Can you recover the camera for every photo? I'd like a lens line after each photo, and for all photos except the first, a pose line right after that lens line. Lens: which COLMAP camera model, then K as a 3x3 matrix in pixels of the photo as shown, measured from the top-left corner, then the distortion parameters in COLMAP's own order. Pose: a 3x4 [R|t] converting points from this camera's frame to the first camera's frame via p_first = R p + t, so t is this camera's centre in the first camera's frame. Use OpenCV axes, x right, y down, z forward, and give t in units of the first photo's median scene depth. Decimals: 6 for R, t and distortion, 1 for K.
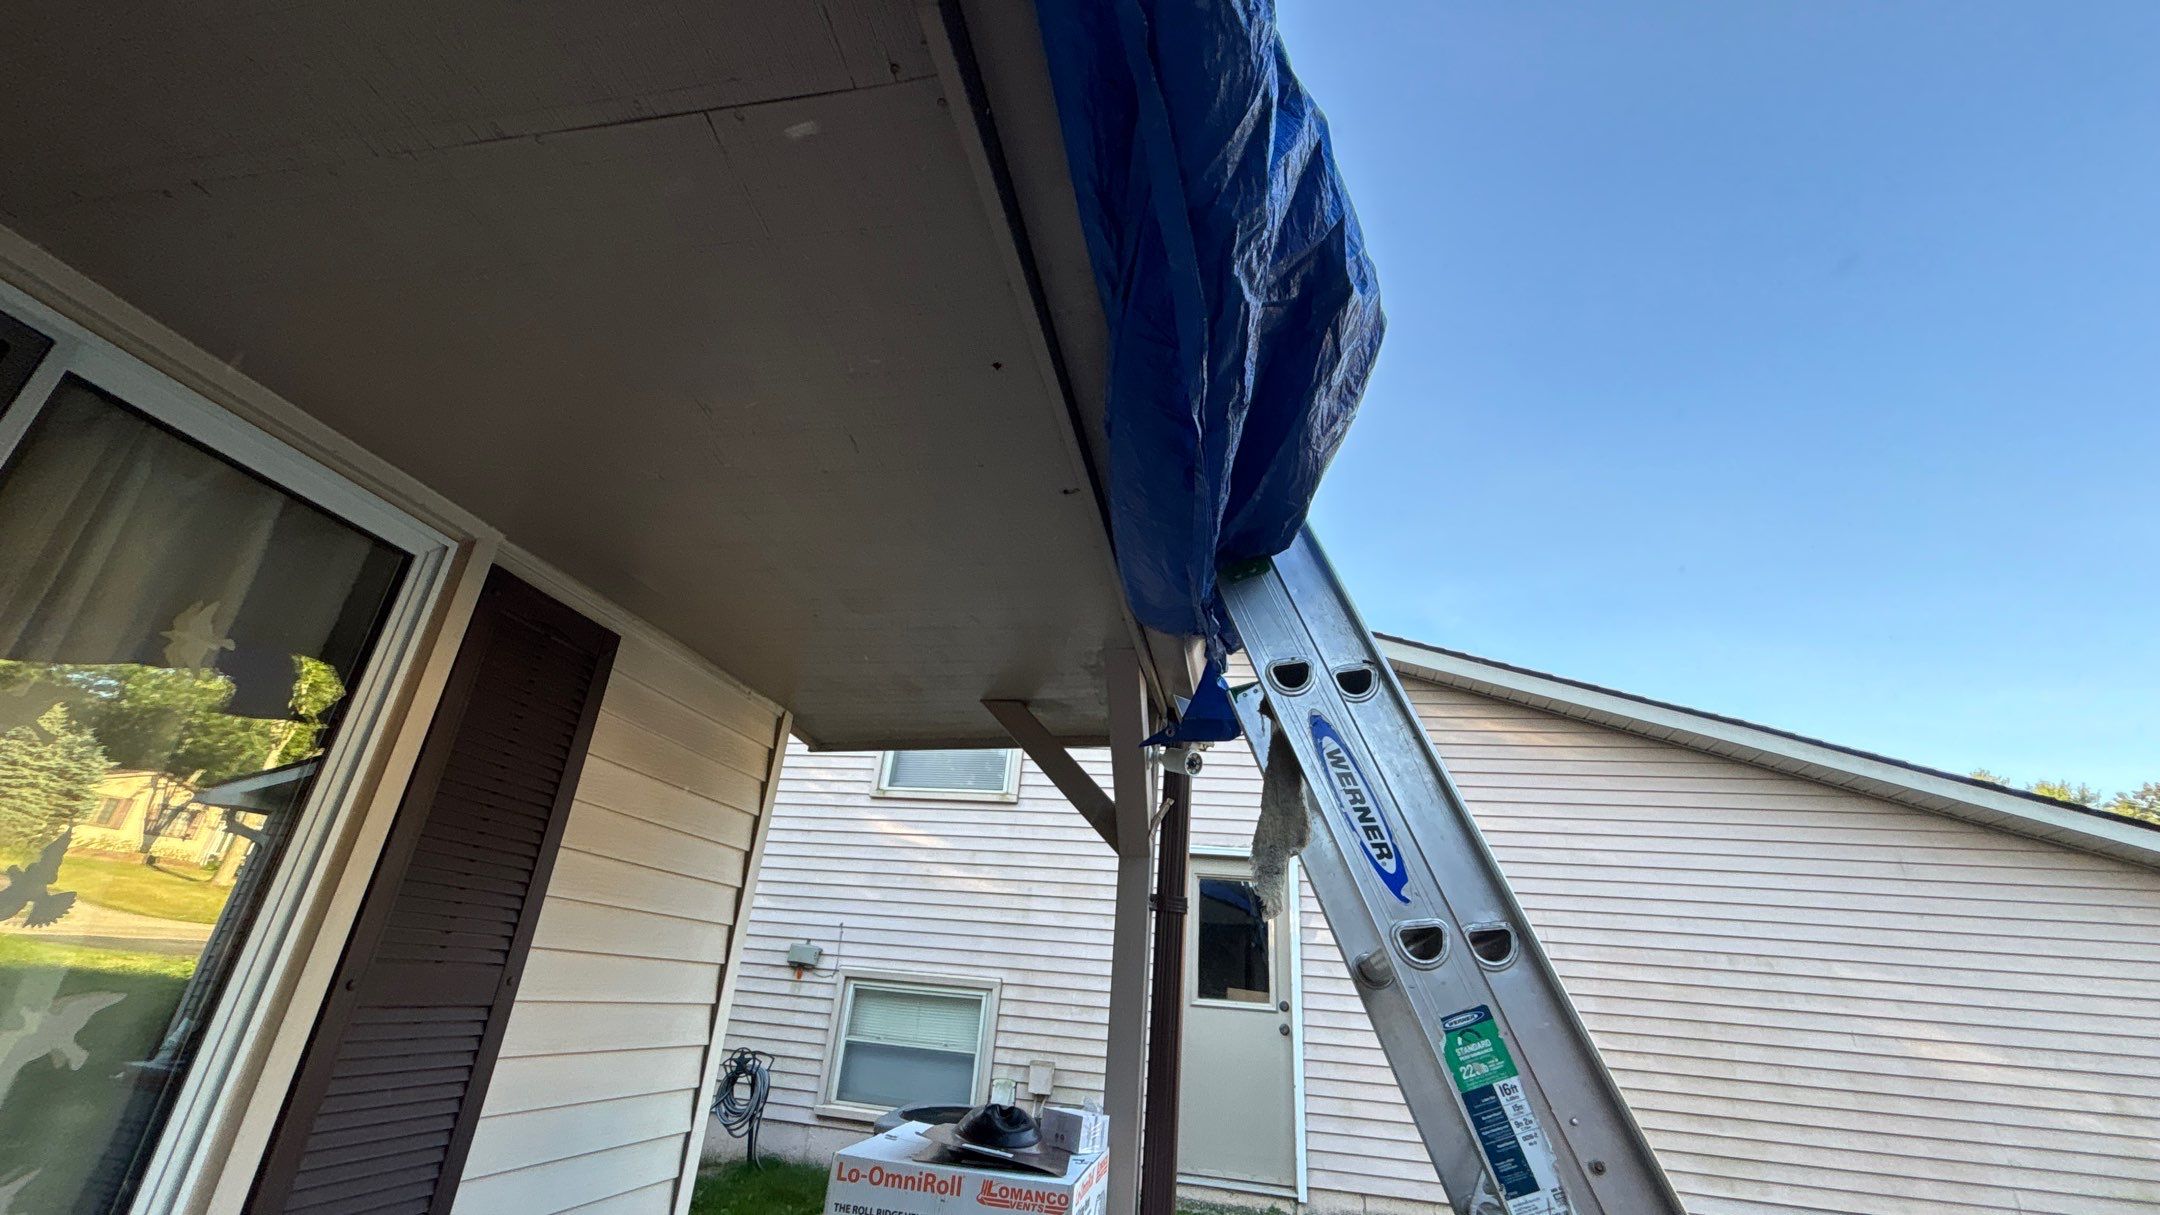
lens RADIAL K [[876.0, 0, 1079.0], [0, 876.0, 605.4], [0, 0, 1]] dist [-0.002039, 0.001770]
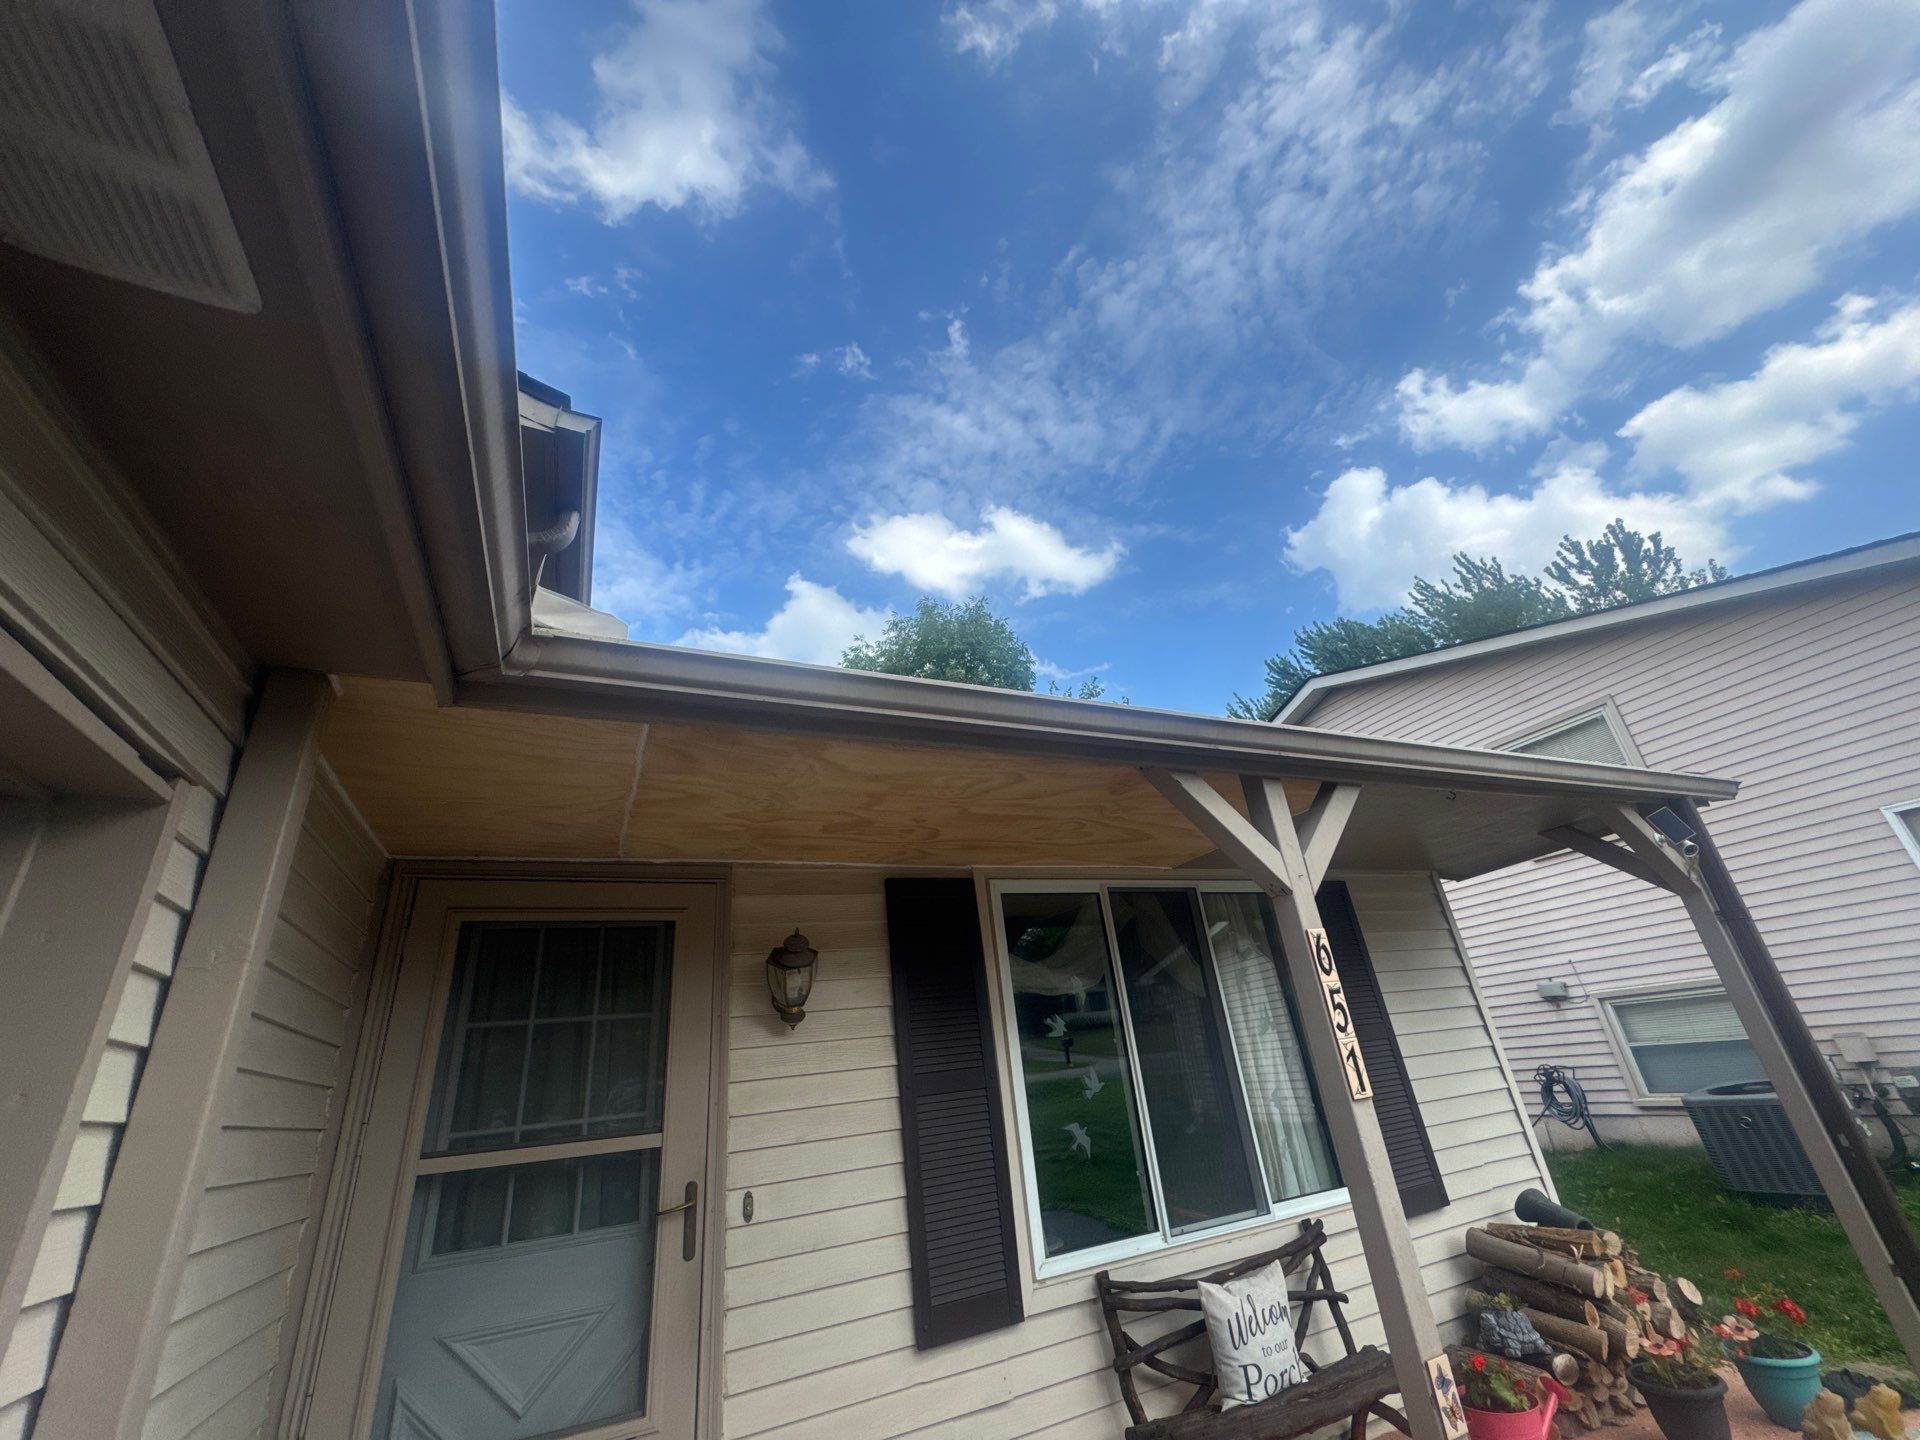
lens RADIAL K [[776.0, 0, 960.7], [0, 776.0, 718.5], [0, 0, 1]] dist [-0.003377, -0.000222]
pose [[0.570402, -0.457422, -0.682208, 0.155609], [0.458125, 0.866558, -0.197986, -0.125456], [0.681736, -0.199605, 0.703843, -0.328393]]
